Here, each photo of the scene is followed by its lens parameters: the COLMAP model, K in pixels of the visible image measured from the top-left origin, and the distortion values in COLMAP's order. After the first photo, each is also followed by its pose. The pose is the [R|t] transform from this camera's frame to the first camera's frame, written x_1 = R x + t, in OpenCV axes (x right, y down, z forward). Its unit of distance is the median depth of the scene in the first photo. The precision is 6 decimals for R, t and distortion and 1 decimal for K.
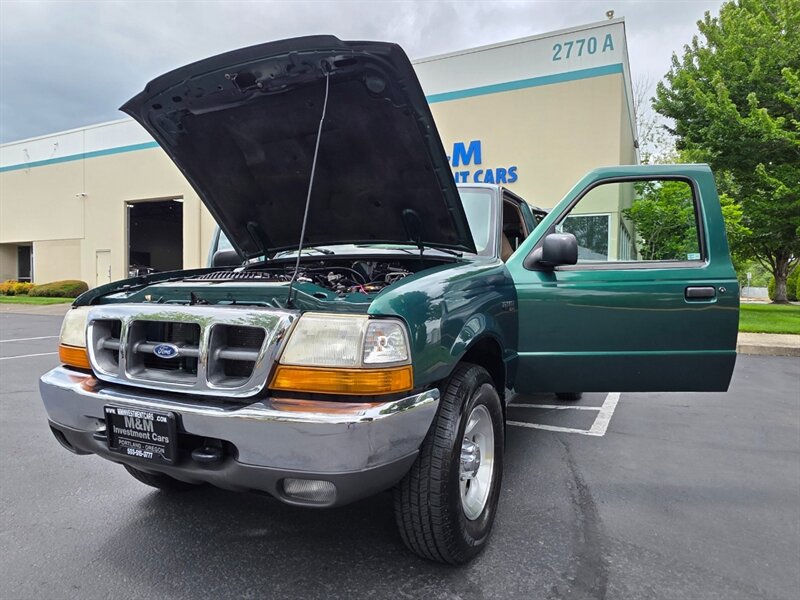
lens RADIAL K [[505.3, 0, 399.3], [0, 505.3, 296.0], [0, 0, 1]] dist [-0.000789, 0.004685]
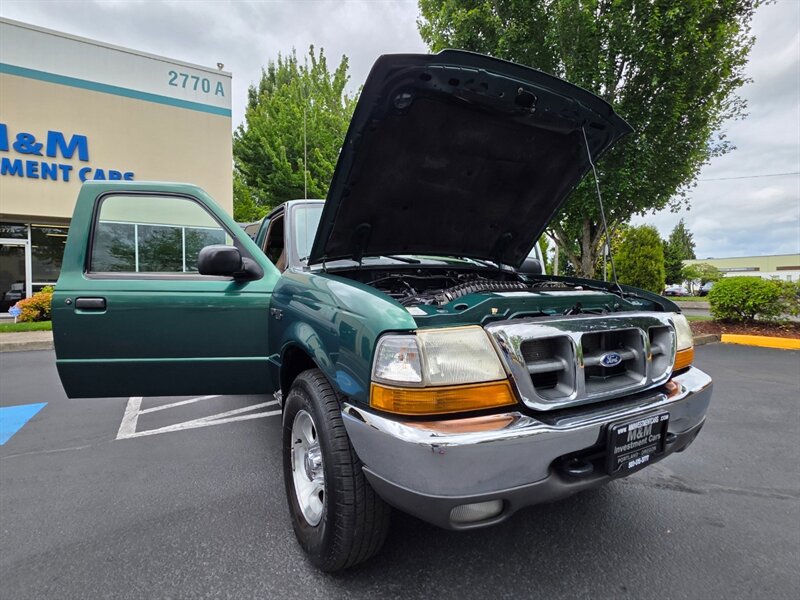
lens RADIAL K [[407.0, 0, 396.5], [0, 407.0, 292.9], [0, 0, 1]] dist [-0.002932, 0.001125]
pose [[0.569419, -0.017810, 0.821854, -1.020401], [0.023719, 0.999705, 0.005231, -0.030511], [-0.821705, 0.016514, 0.569674, 0.650914]]
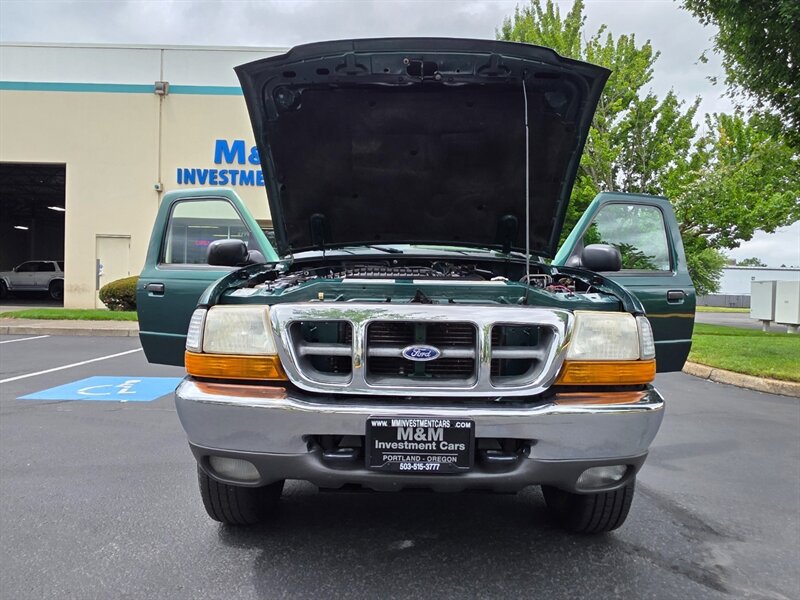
lens RADIAL K [[505.3, 0, 396.6], [0, 505.3, 293.1], [0, 0, 1]] dist [-0.000789, 0.004685]
pose [[0.904171, 0.011814, 0.427007, -0.659242], [-0.007311, 0.999899, -0.012183, 0.008019], [-0.427108, 0.007893, 0.904166, 0.137428]]
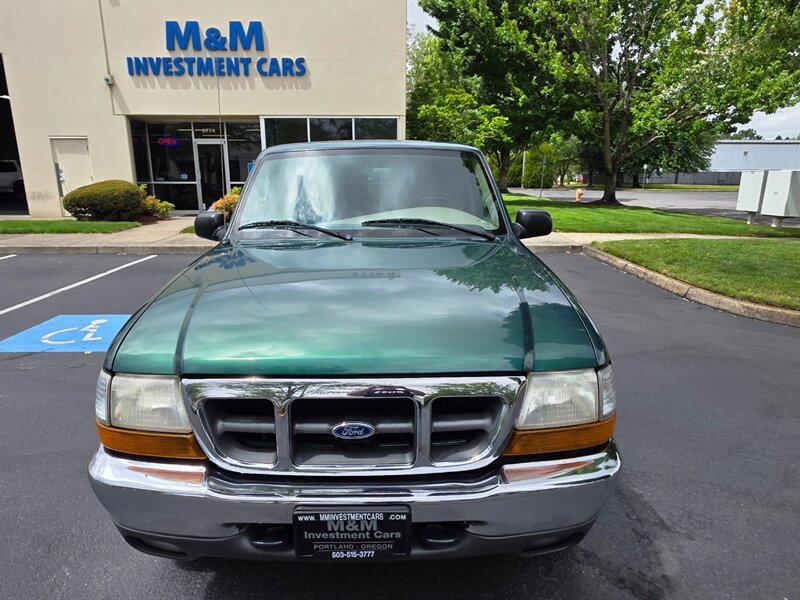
lens RADIAL K [[505.3, 0, 385.7], [0, 505.3, 298.0], [0, 0, 1]] dist [-0.000789, 0.004685]
pose [[0.898491, -0.114515, 0.423793, -0.542303], [0.019231, 0.974718, 0.222611, -0.207319], [-0.438571, -0.191864, 0.877977, 0.220192]]
